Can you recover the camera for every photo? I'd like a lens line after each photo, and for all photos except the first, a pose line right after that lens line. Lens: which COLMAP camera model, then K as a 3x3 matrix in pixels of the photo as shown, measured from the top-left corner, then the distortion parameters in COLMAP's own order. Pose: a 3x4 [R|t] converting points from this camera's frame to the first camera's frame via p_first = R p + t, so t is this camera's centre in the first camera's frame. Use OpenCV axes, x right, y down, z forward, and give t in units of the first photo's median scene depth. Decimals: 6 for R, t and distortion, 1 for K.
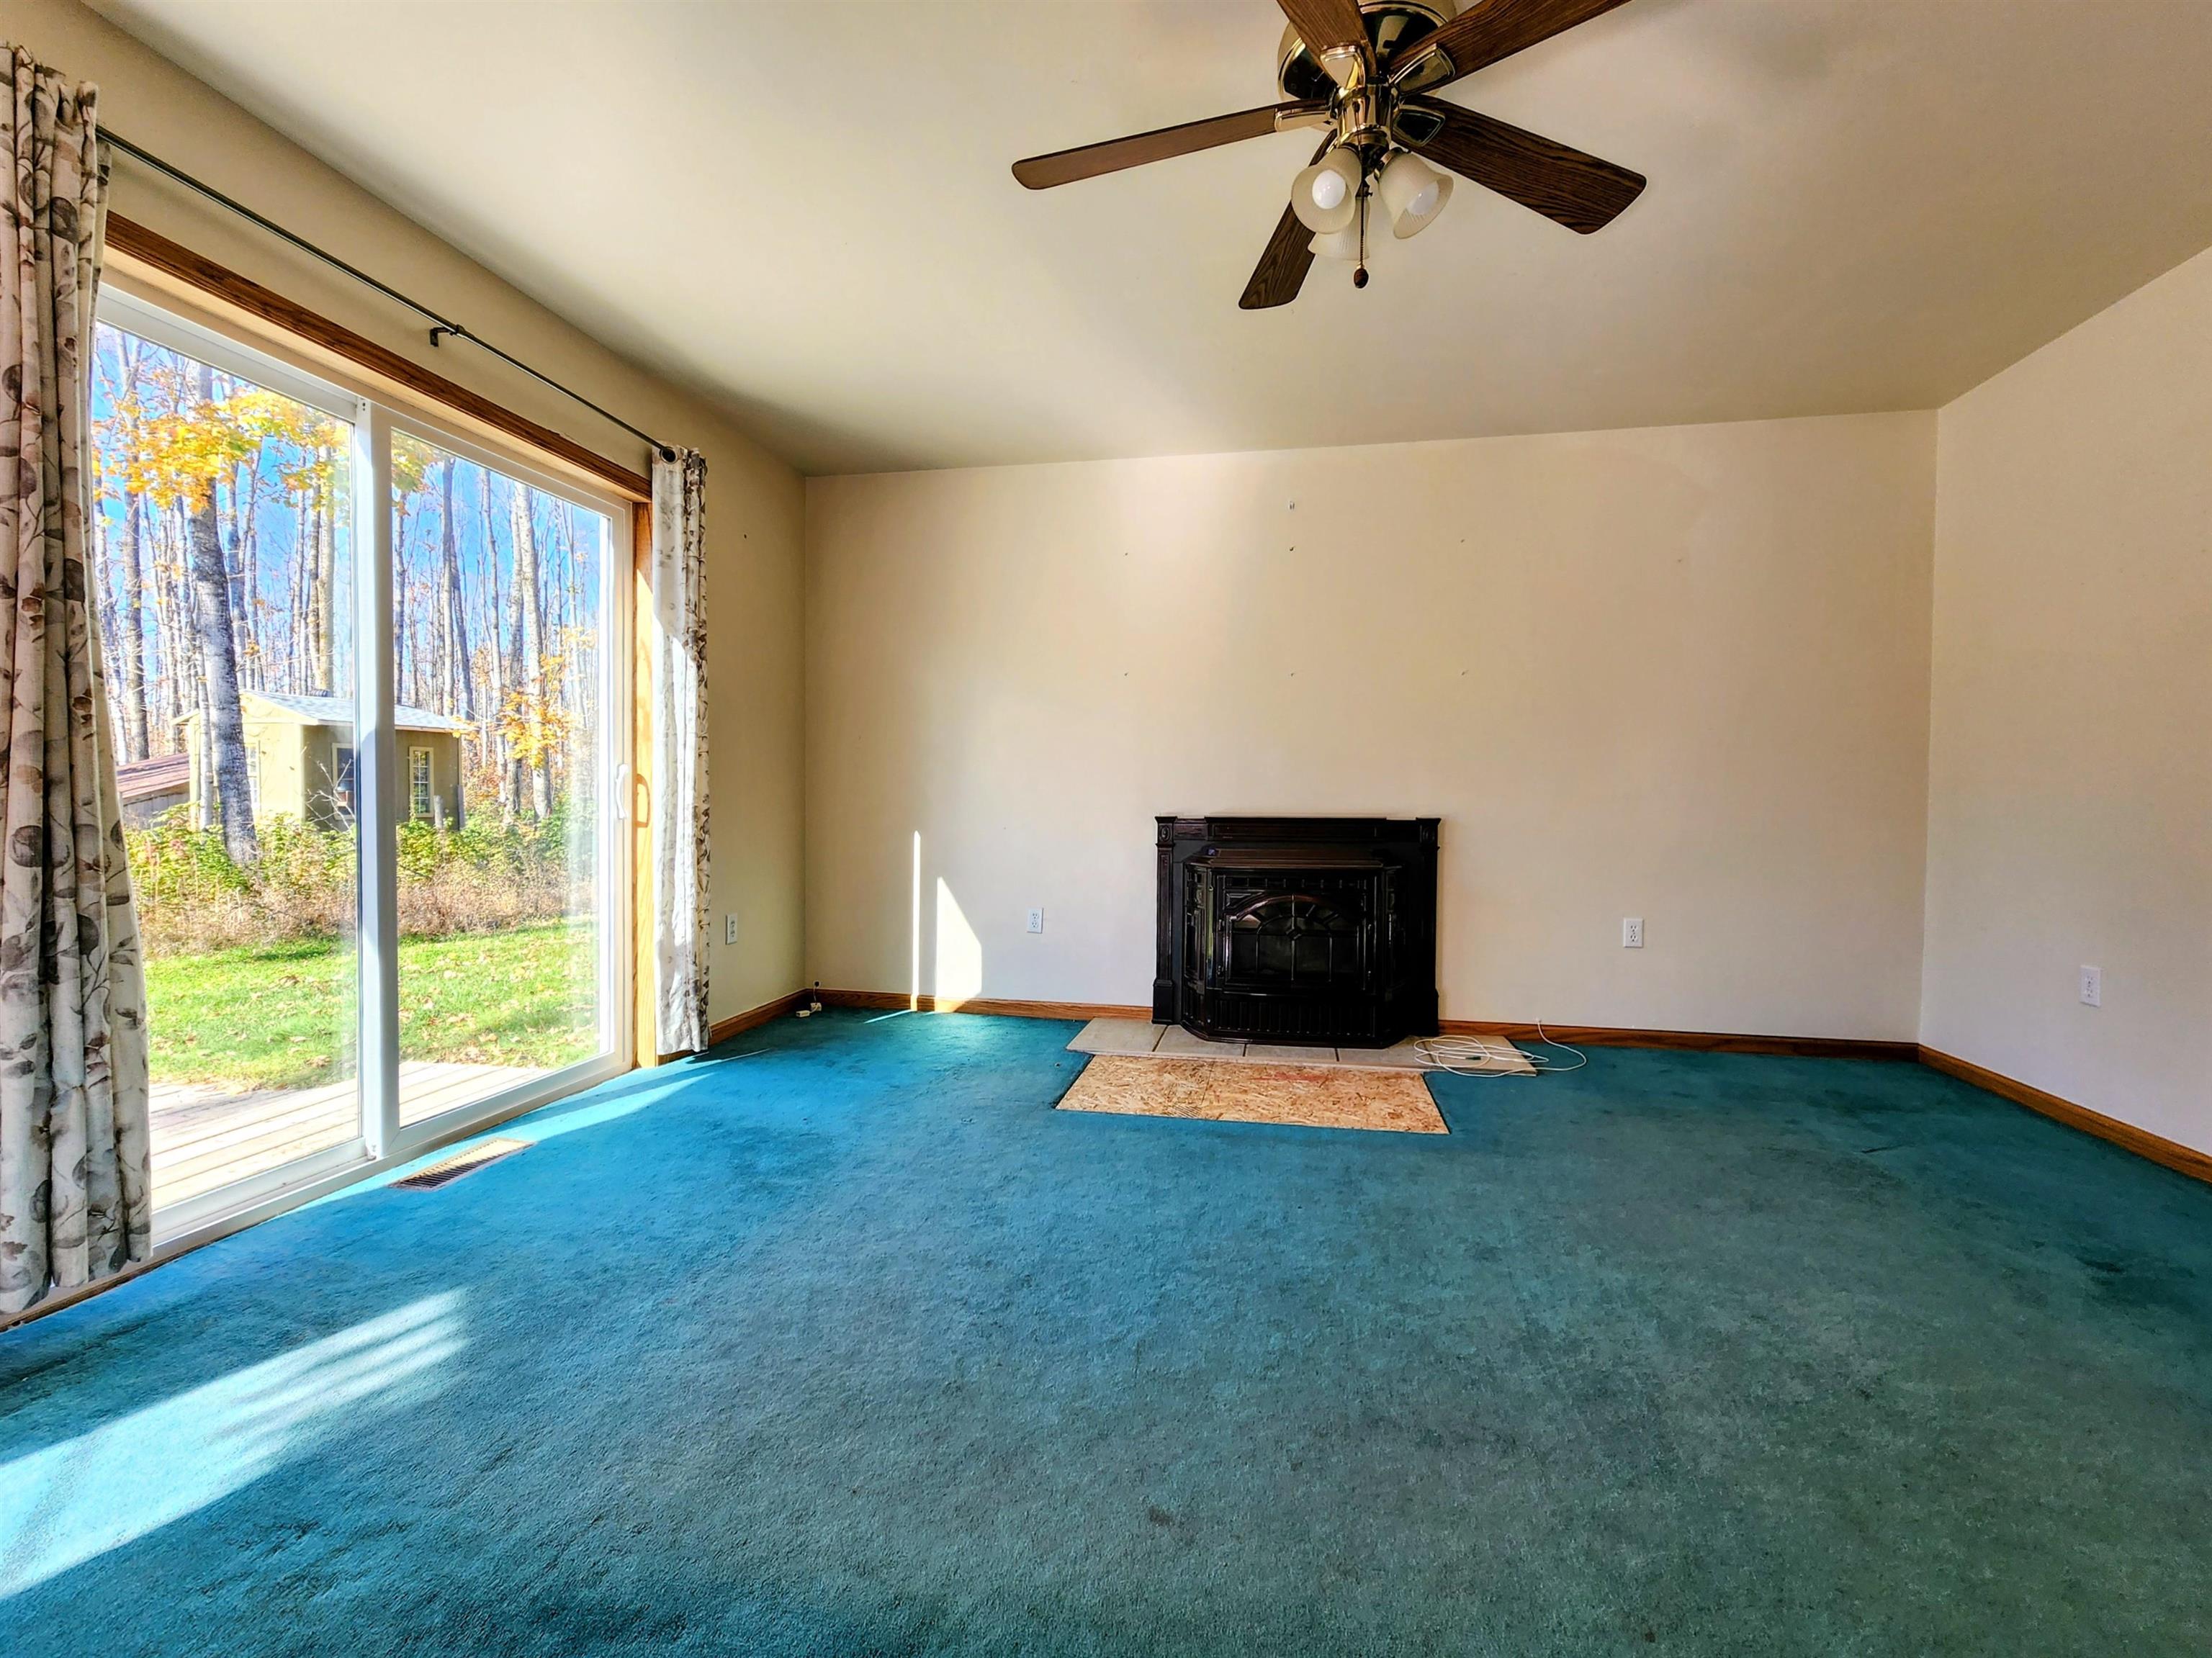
lens RADIAL K [[957.1, 0, 1106.0], [0, 957.1, 829.0], [0, 0, 1]] dist [-0.001798, 0.000197]
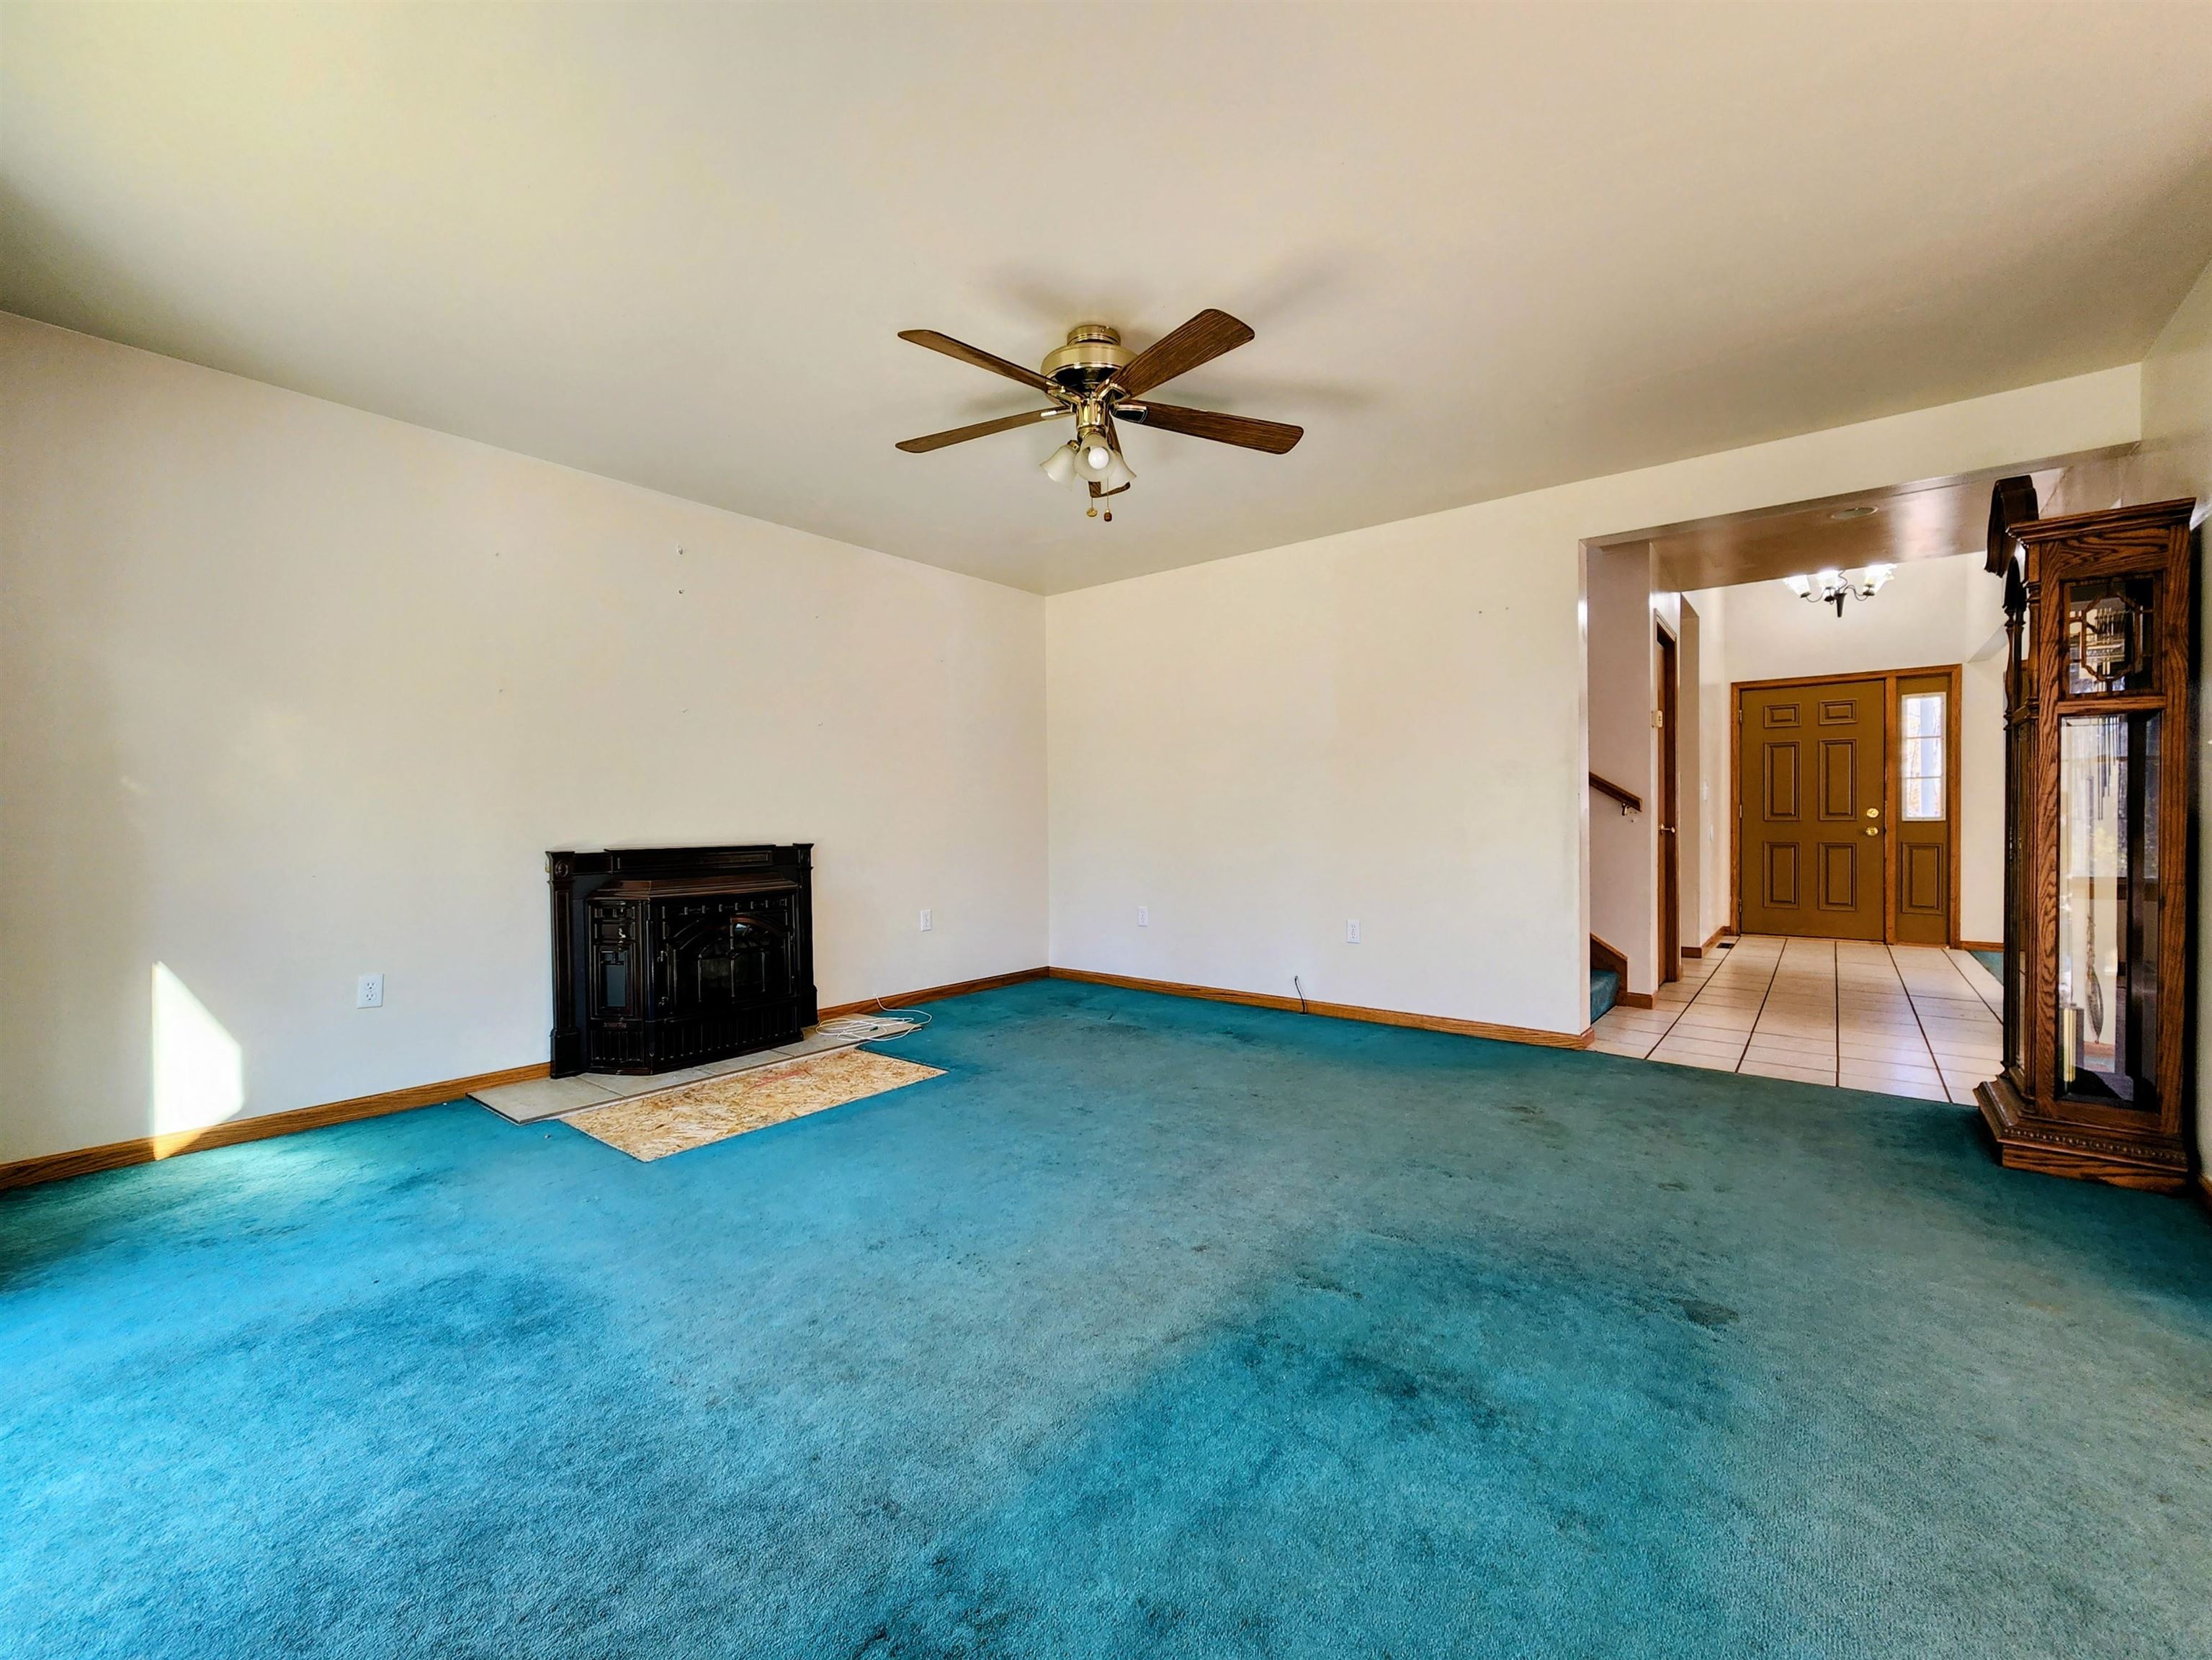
lens RADIAL K [[957.3, 0, 1106.0], [0, 957.3, 830.0], [0, 0, 1]] dist [-0.001798, 0.000197]
pose [[0.446685, -0.021445, 0.894434, -0.629139], [0.037337, 0.999289, 0.005313, -0.022548], [-0.893912, 0.031022, 0.447168, 0.141874]]
